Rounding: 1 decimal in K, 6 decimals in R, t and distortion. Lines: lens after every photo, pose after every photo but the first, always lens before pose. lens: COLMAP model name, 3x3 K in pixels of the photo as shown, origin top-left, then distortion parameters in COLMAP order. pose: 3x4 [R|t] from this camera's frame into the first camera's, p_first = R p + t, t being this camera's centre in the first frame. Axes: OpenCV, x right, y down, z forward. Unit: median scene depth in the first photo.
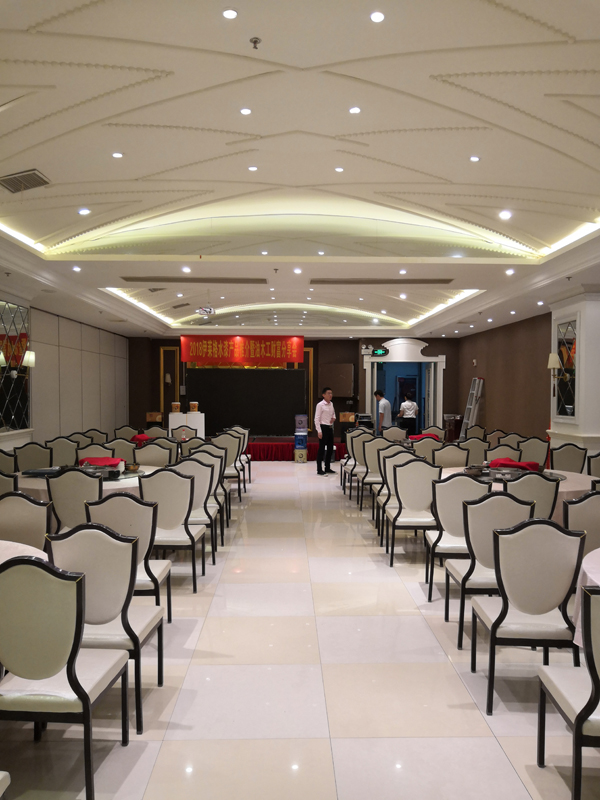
lens RADIAL K [[611.0, 0, 302.2], [0, 611.0, 399.5], [0, 0, 1]] dist [0.012982, -0.002206]
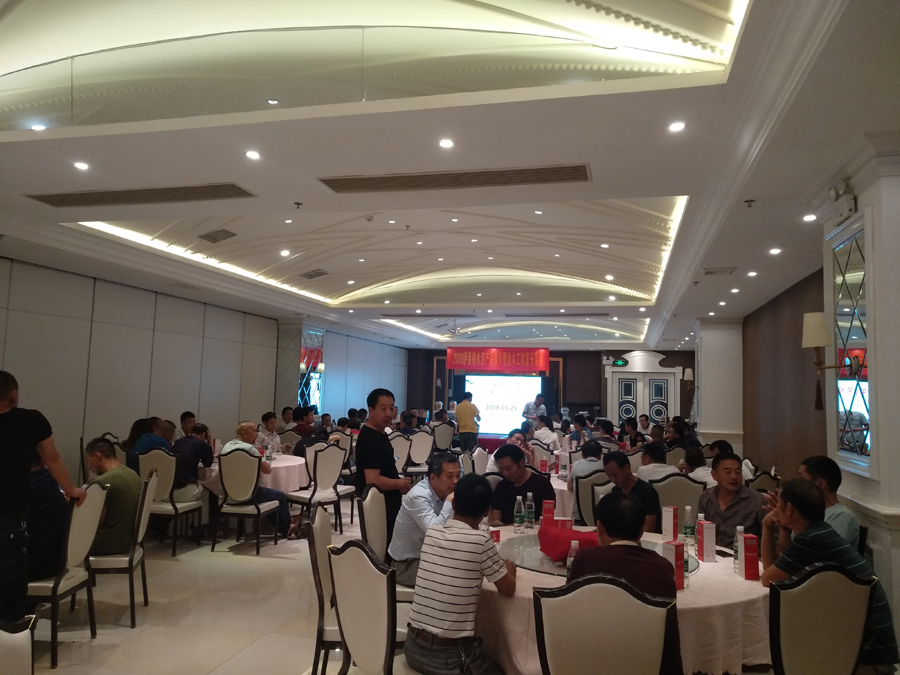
lens RADIAL K [[678.0, 0, 442.5], [0, 678.0, 337.1], [0, 0, 1]] dist [0.045578, -0.001678]
pose [[0.960367, 0.000922, -0.278736, 0.166174], [-0.029707, 0.994638, -0.099061, 0.008231], [0.277150, 0.103415, 0.955245, -0.284835]]
